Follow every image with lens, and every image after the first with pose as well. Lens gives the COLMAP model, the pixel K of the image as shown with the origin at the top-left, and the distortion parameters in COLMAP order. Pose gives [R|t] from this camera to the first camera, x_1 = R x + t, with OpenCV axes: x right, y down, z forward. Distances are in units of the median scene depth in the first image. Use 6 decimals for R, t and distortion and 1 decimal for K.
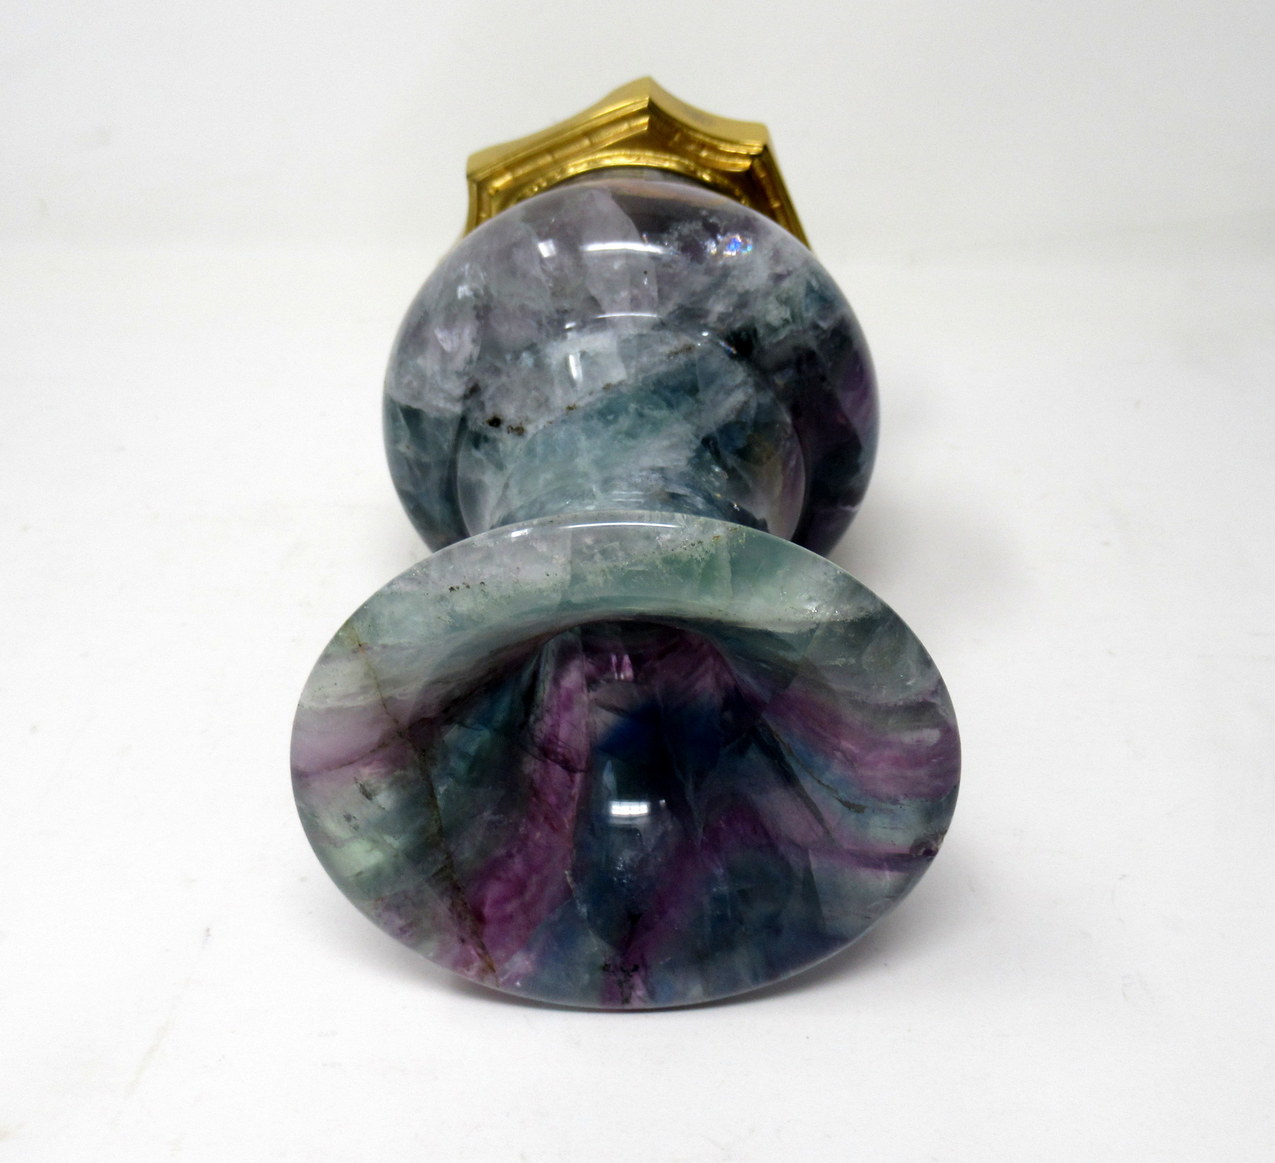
lens RADIAL K [[514.5, 0, 634.4], [0, 514.5, 570.4], [0, 0, 1]] dist [0.000799, -0.000134]
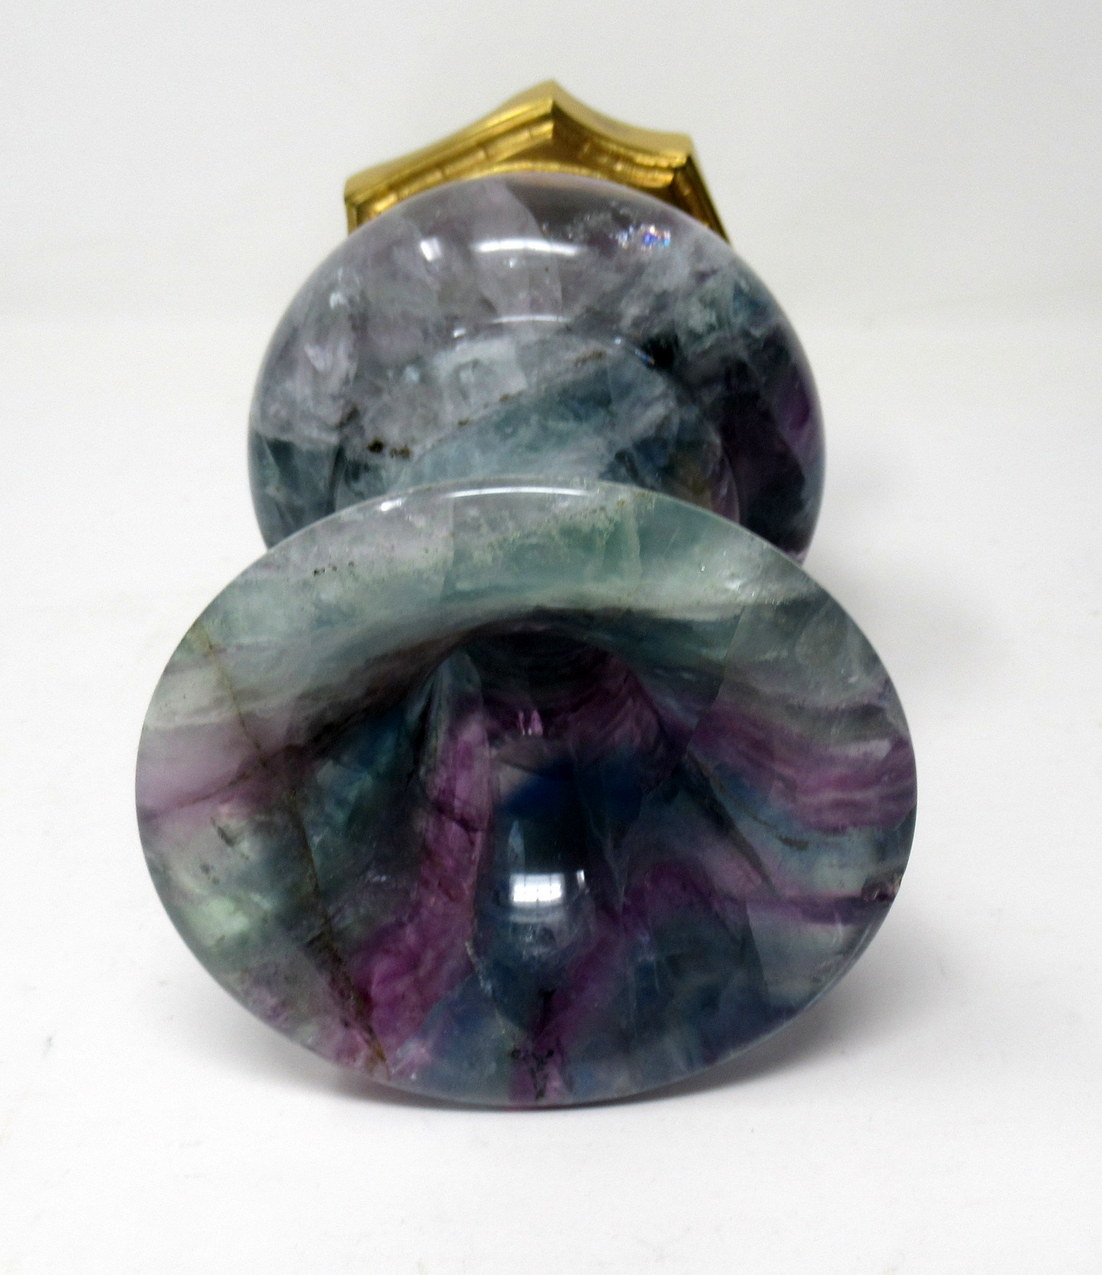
lens RADIAL K [[598.2, 0, 554.5], [0, 598.2, 646.9], [0, 0, 1]] dist [0.001205, 0.000258]
pose [[0.999662, -0.024843, 0.007666, 0.019030], [0.024890, 0.999672, -0.006048, 0.103118], [-0.007513, 0.006237, 0.999952, -0.000754]]
